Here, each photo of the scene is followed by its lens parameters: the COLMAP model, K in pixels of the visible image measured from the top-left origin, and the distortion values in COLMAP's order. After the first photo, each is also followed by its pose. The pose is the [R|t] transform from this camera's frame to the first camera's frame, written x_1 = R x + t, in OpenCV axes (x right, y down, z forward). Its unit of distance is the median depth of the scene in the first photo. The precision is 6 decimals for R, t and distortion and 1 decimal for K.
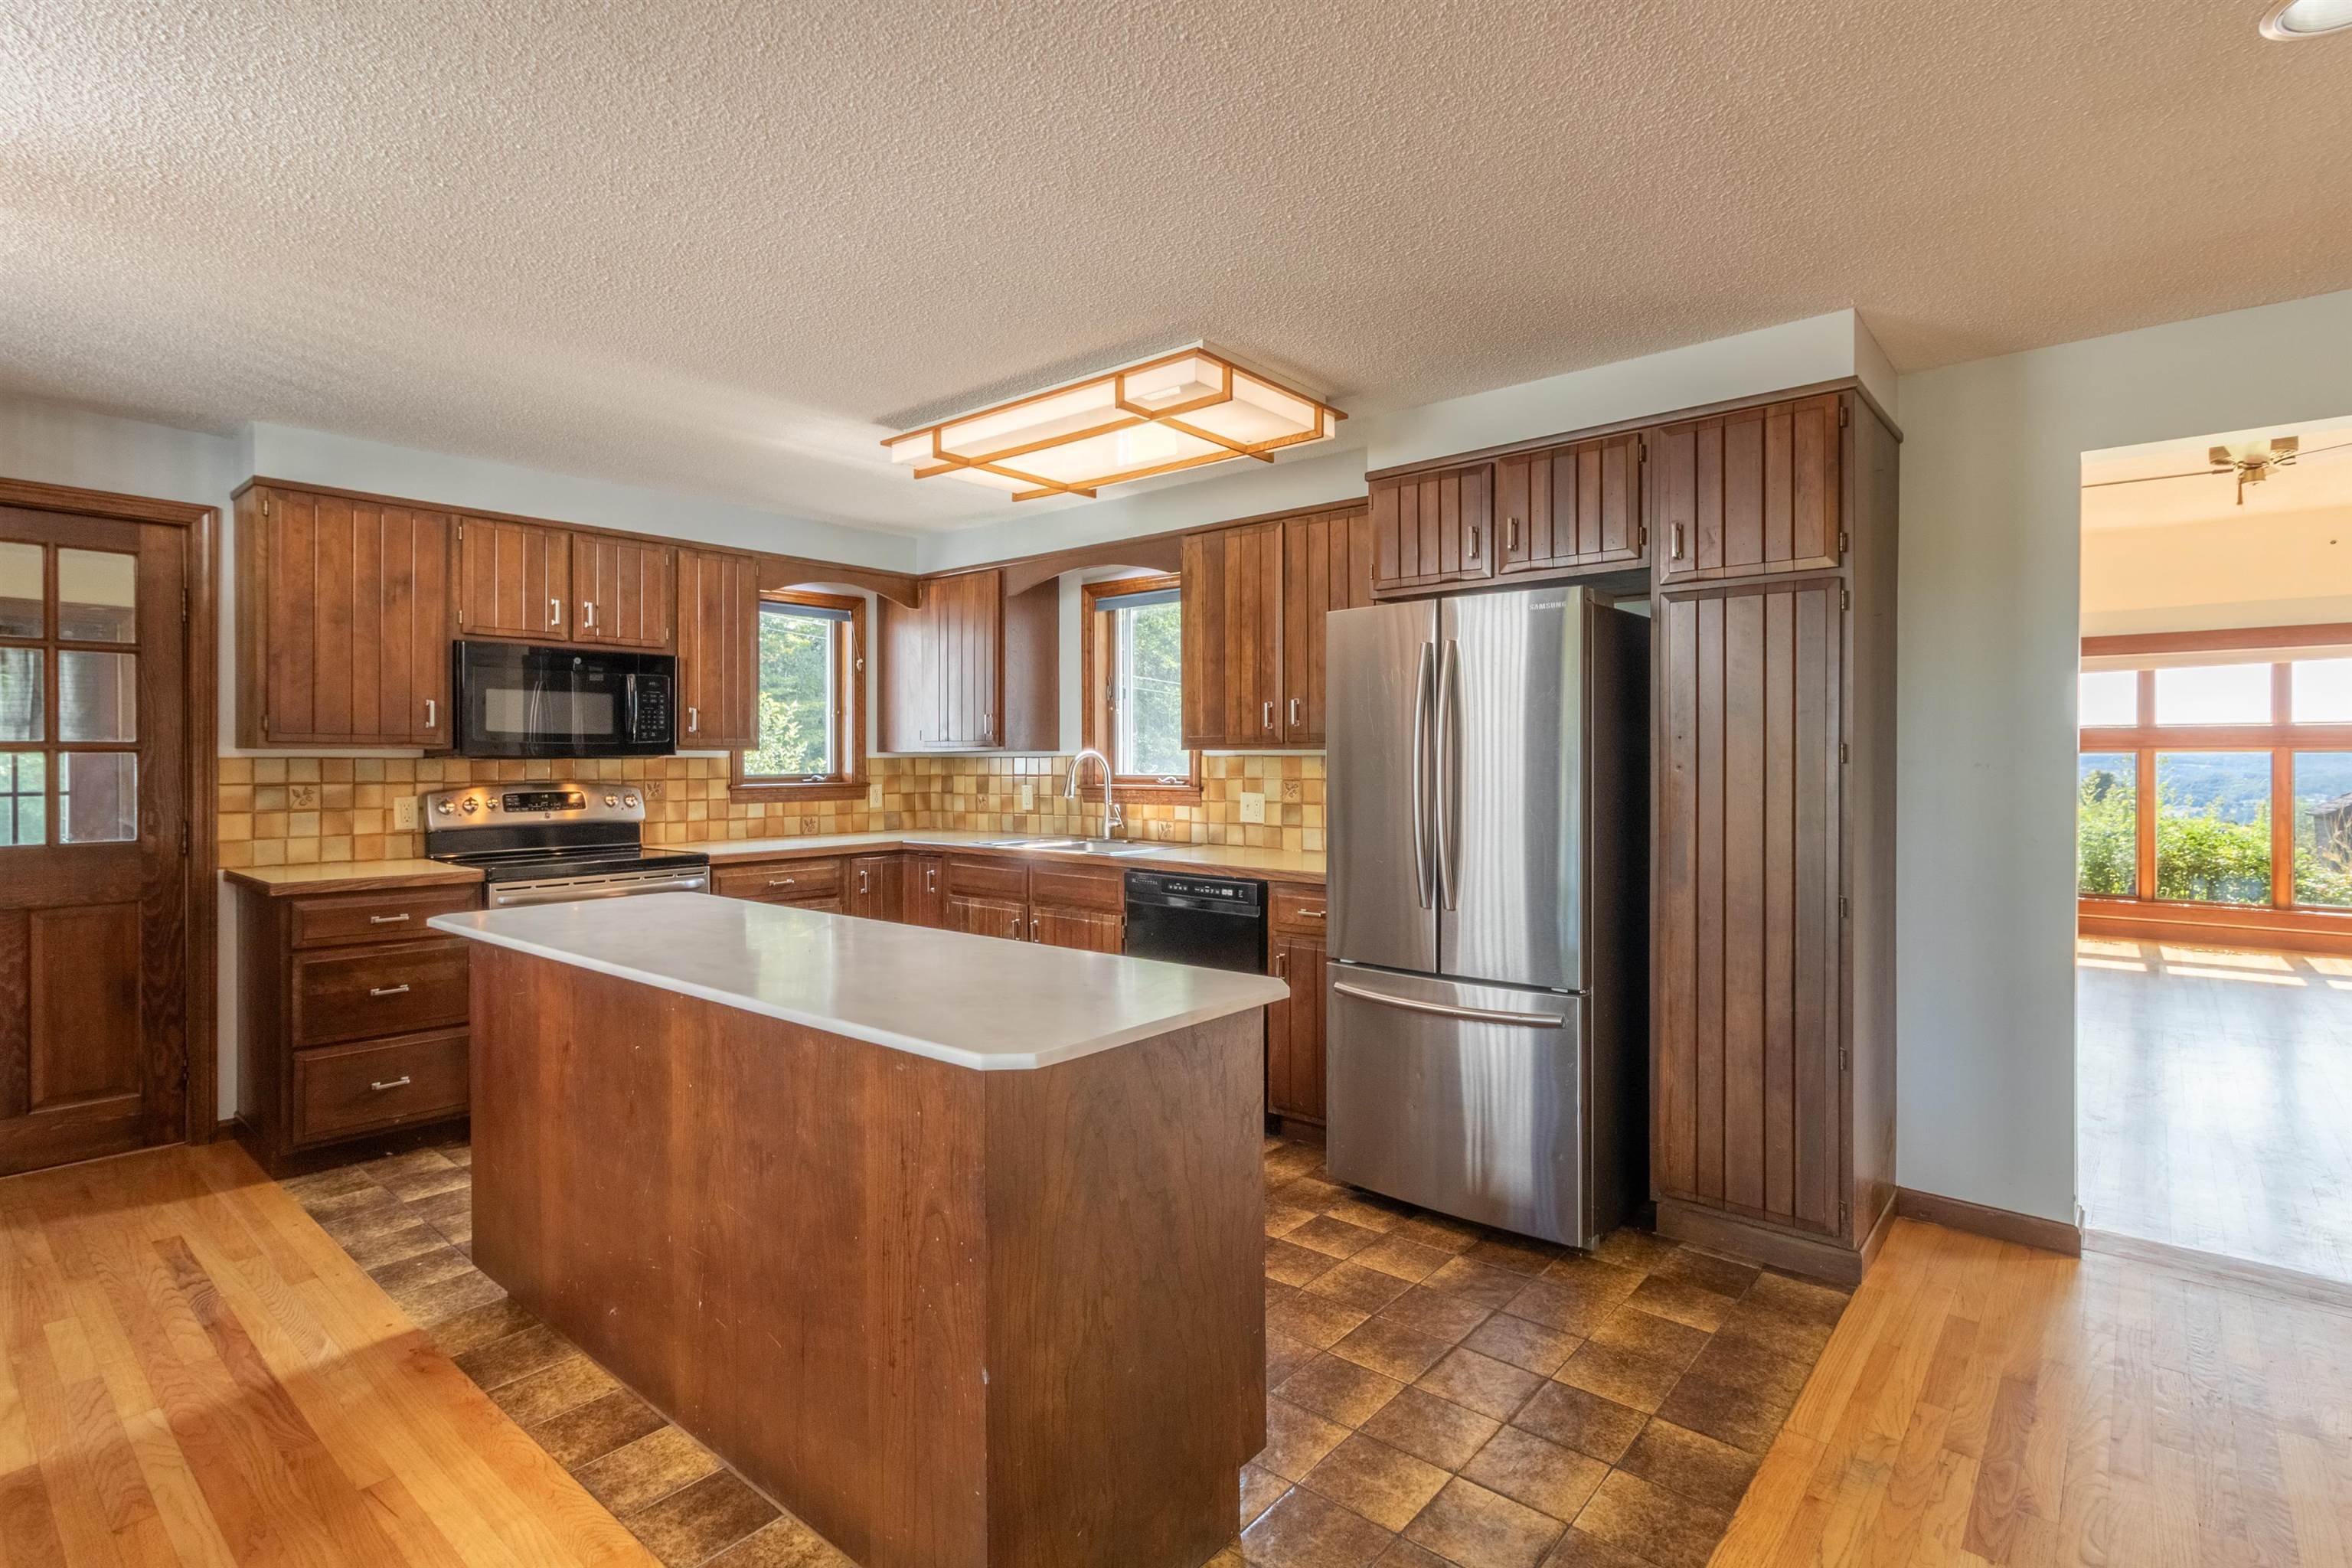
lens RADIAL K [[1100.3, 0, 1168.4], [0, 1100.3, 765.8], [0, 0, 1]] dist [0.003643, 0.001052]
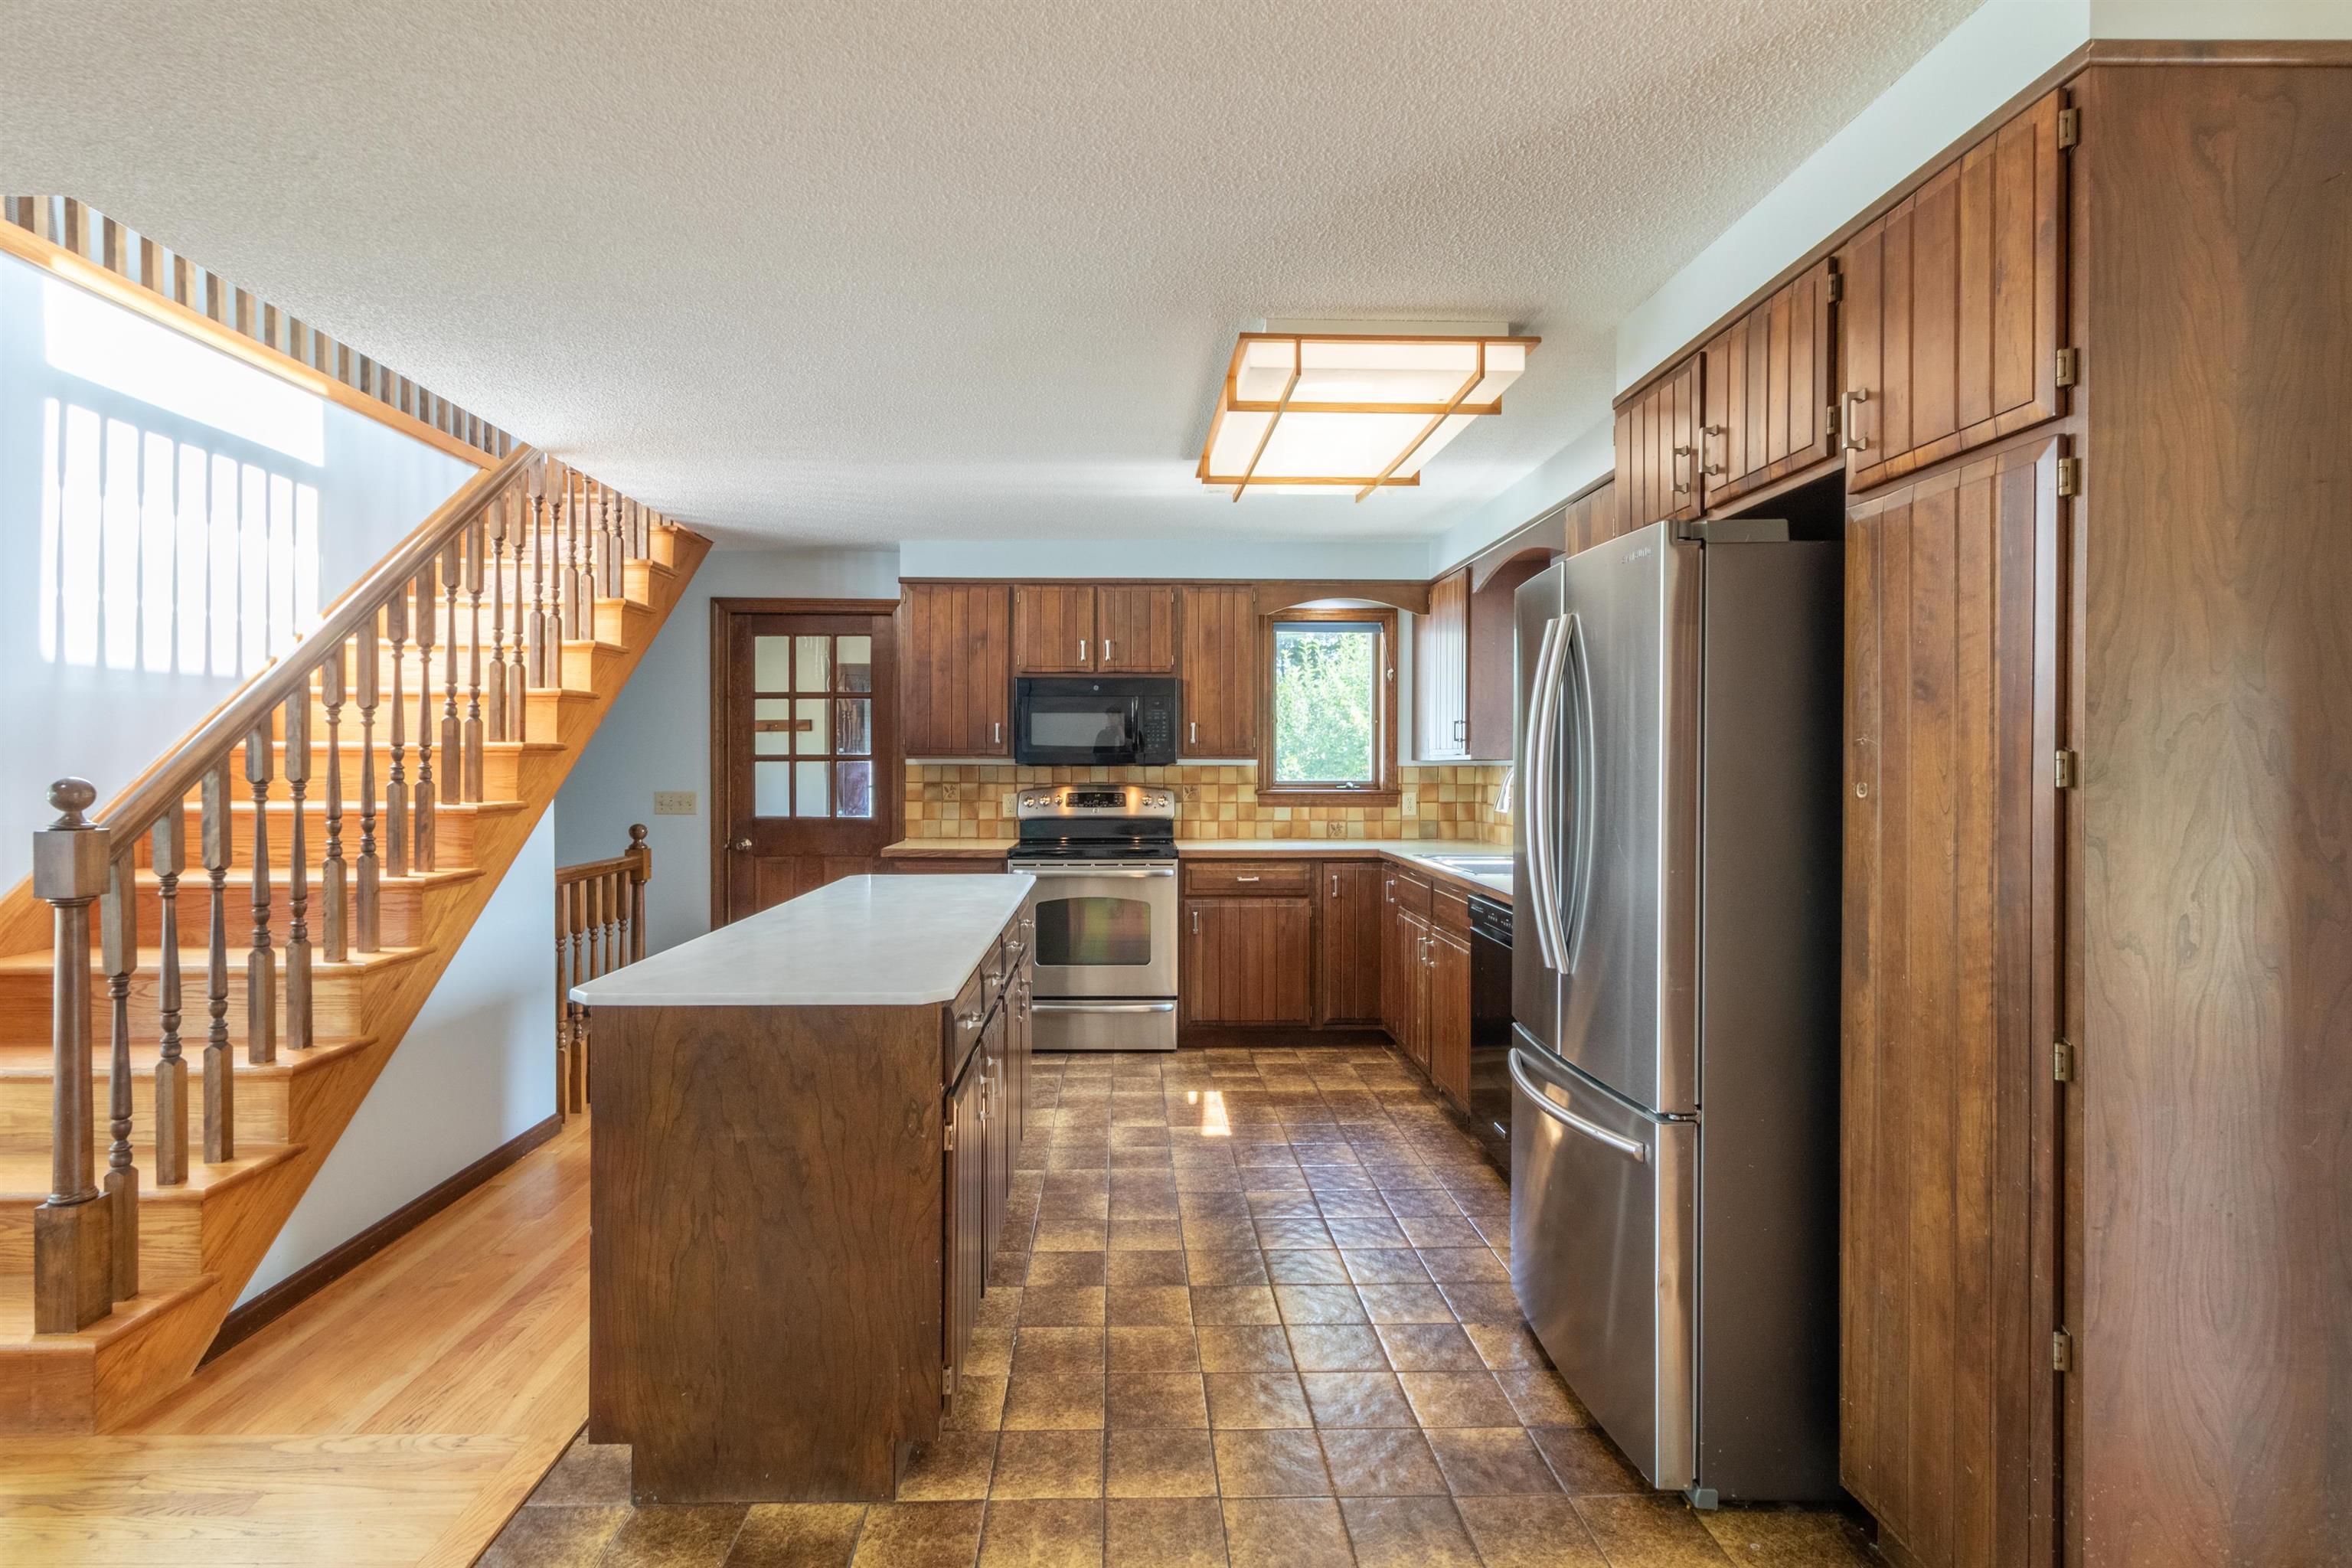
lens RADIAL K [[1128.7, 0, 1198.8], [0, 1128.7, 773.3], [0, 0, 1]] dist [0.005910, 0.000709]
pose [[0.676834, 0.009359, -0.736076, 0.566044], [-0.008114, 0.999953, 0.005253, -0.006857], [0.736091, 0.002417, 0.676879, 0.254776]]
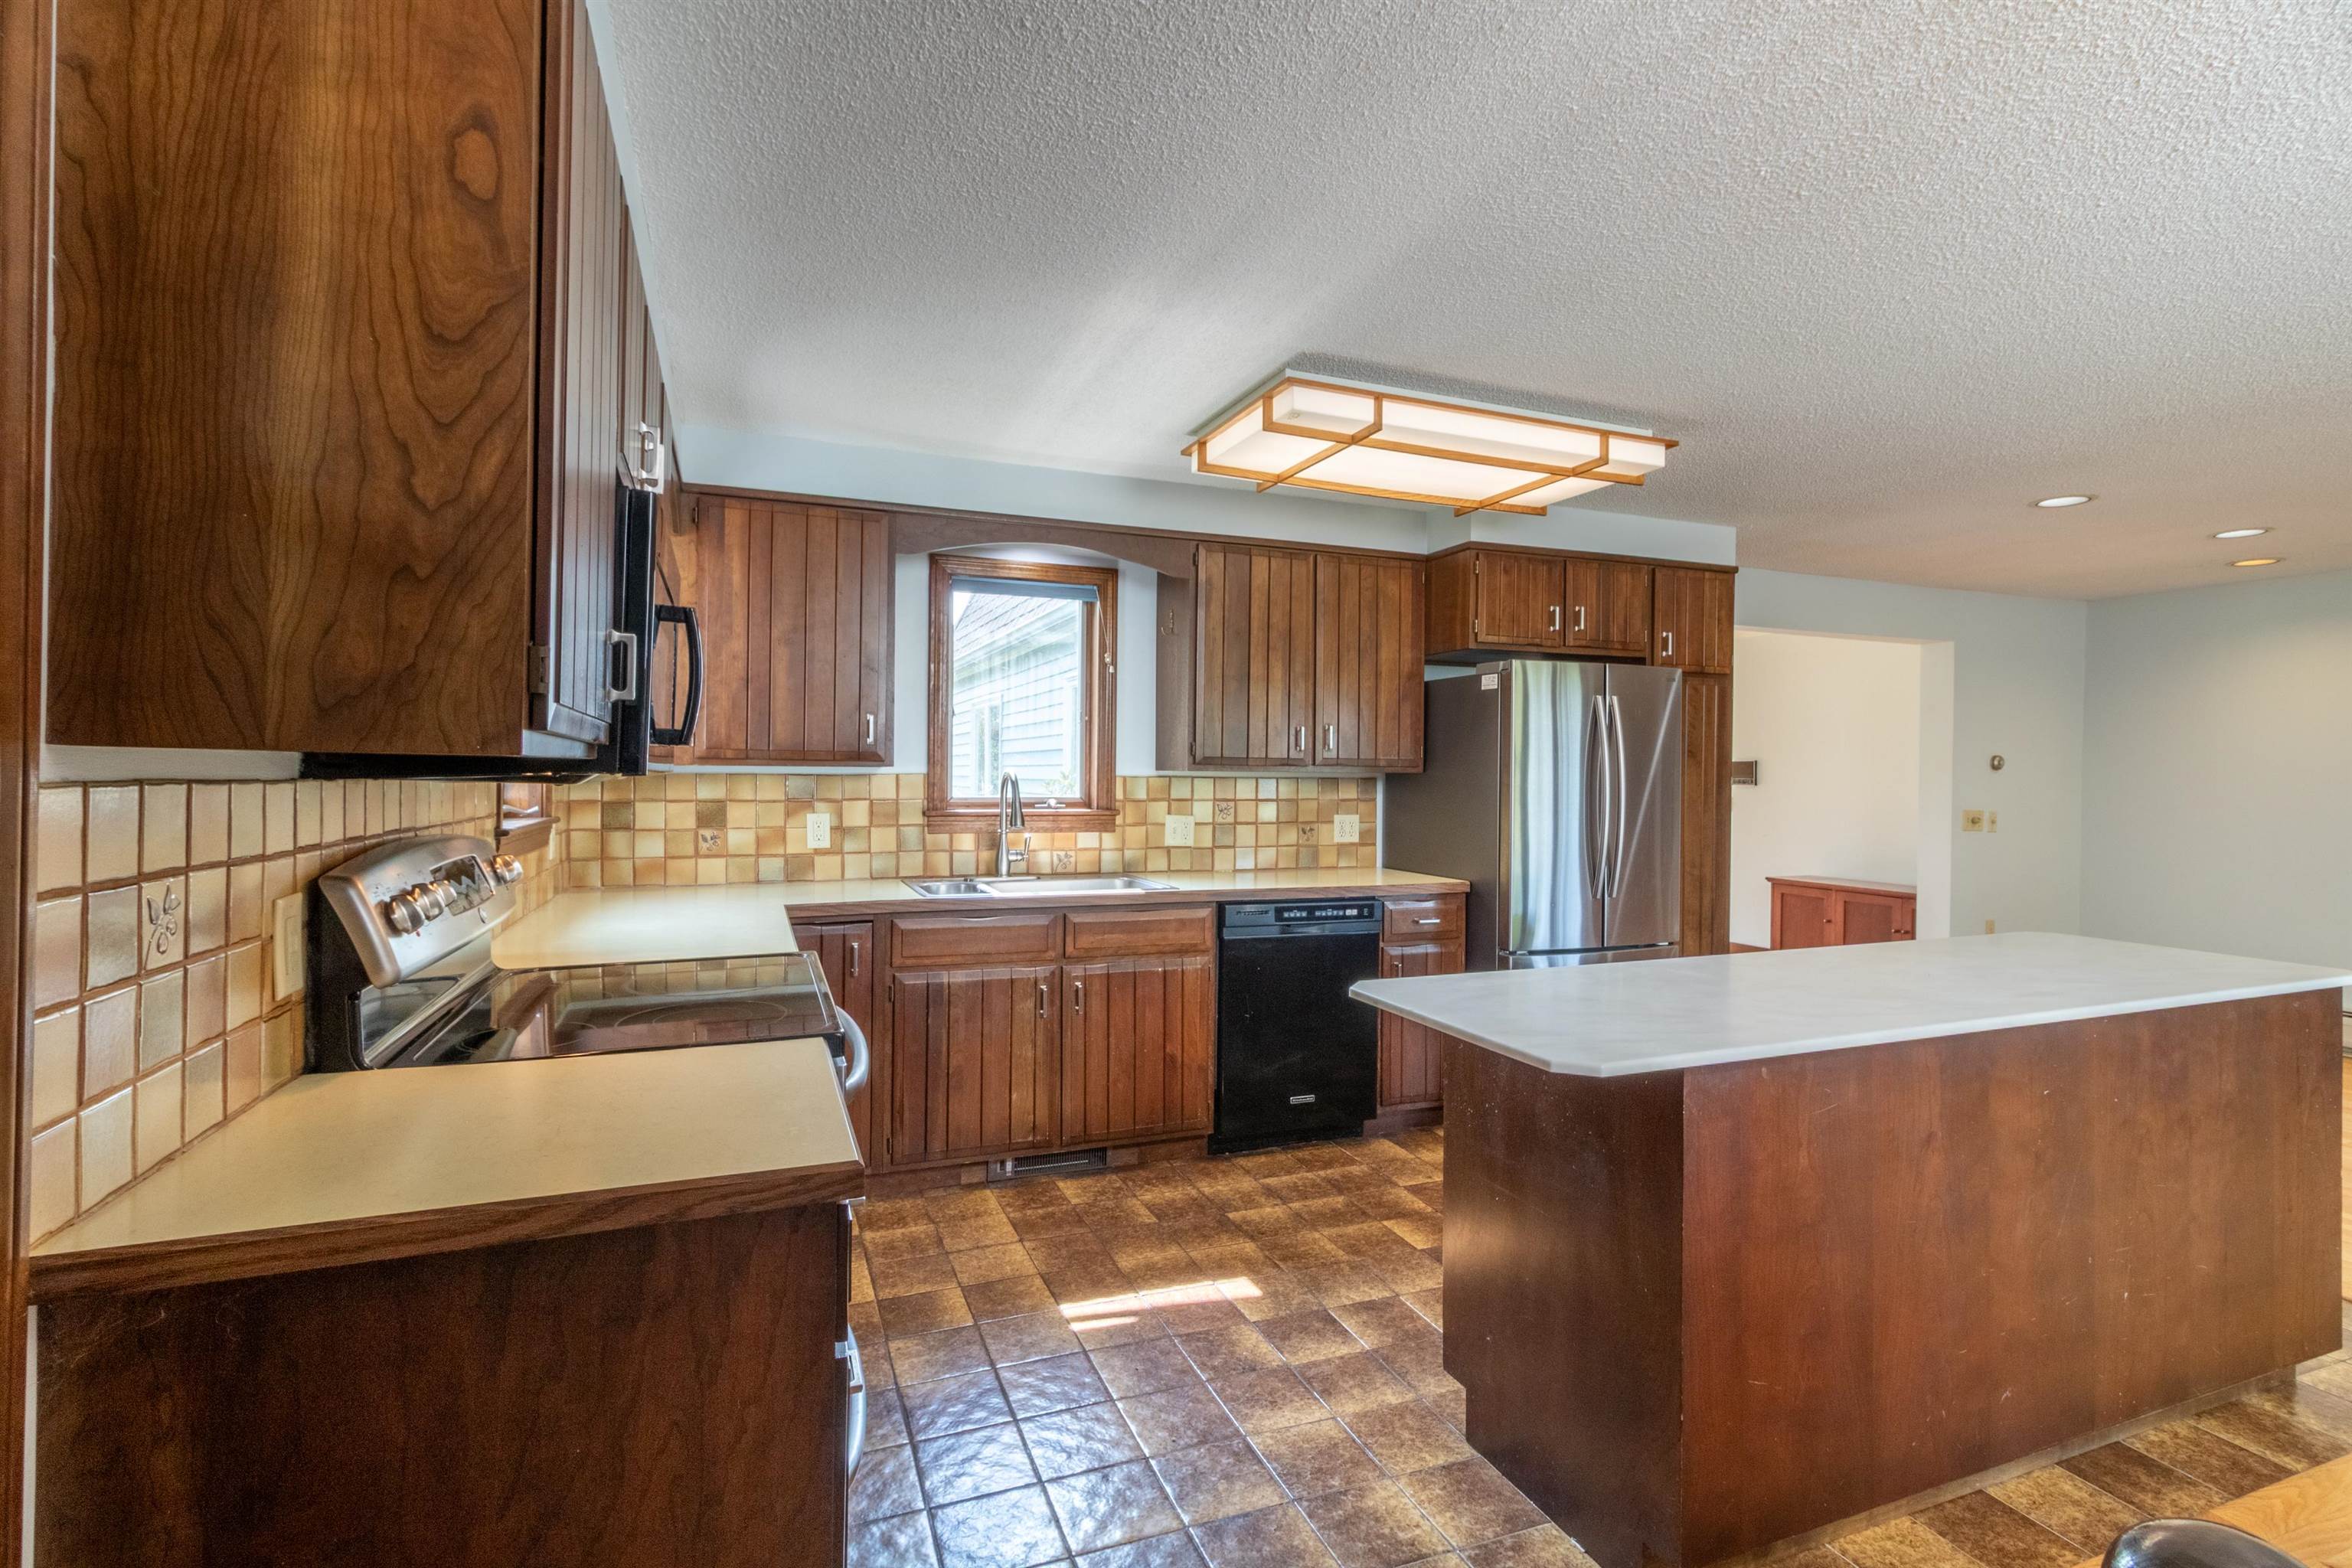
lens RADIAL K [[1097.4, 0, 1145.3], [0, 1097.4, 772.5], [0, 0, 1]] dist [0.000027, -0.000119]
pose [[0.485907, 0.008404, 0.873970, -1.003192], [-0.003672, 0.999965, -0.007574, -0.007044], [-0.874003, 0.000471, 0.485920, 0.717471]]
